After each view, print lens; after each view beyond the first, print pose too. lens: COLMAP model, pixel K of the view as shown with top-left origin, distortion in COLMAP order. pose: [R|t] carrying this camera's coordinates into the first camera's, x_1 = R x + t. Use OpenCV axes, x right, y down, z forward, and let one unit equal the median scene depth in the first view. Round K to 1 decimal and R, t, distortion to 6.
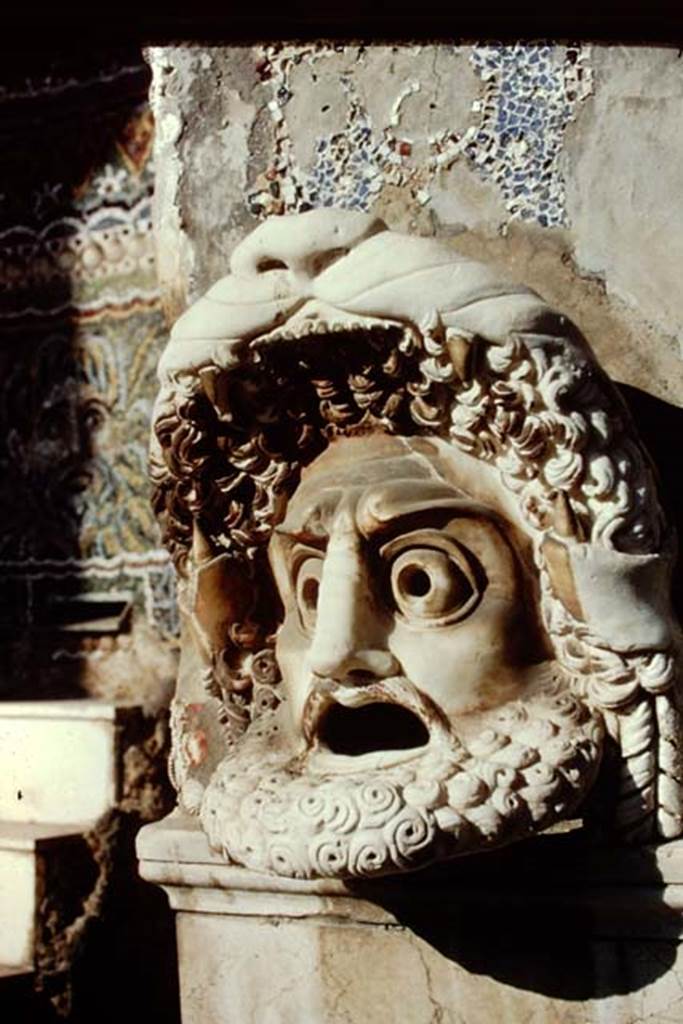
lens RADIAL K [[1709.6, 0, 341.5], [0, 1709.6, 512.0], [0, 0, 1]] dist [-0.294530, -0.099028]
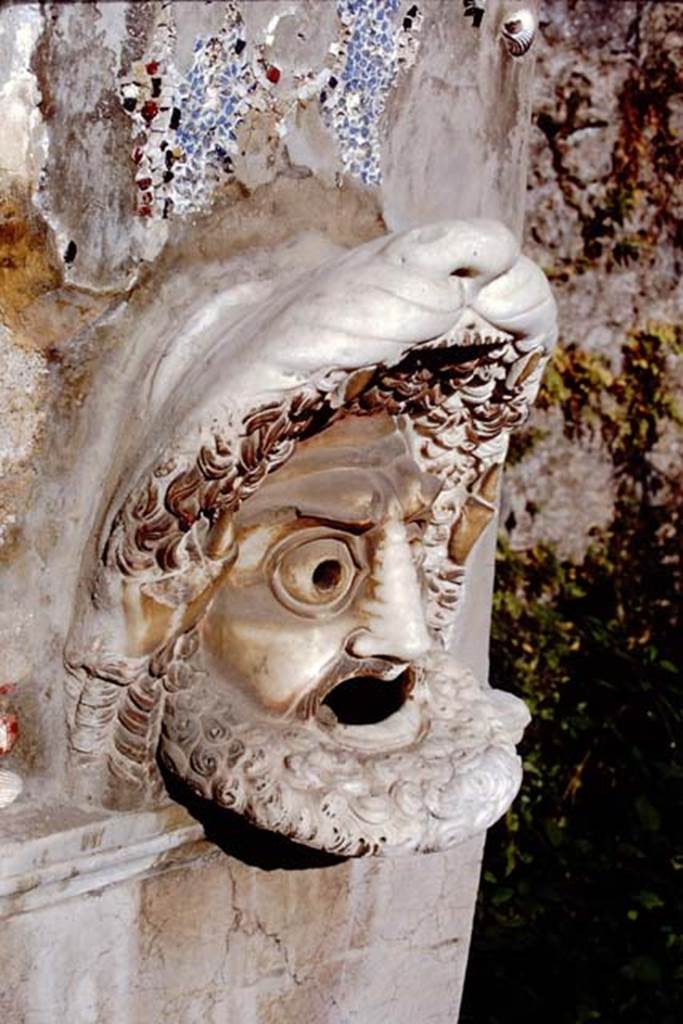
lens RADIAL K [[1676.6, 0, 341.5], [0, 1676.6, 512.0], [0, 0, 1]] dist [-0.244257, -0.166929]
pose [[0.250620, -0.164035, 0.954087, -0.868482], [-0.145080, 0.968046, 0.204545, -0.174120], [-0.957153, -0.189682, 0.218813, 0.723604]]
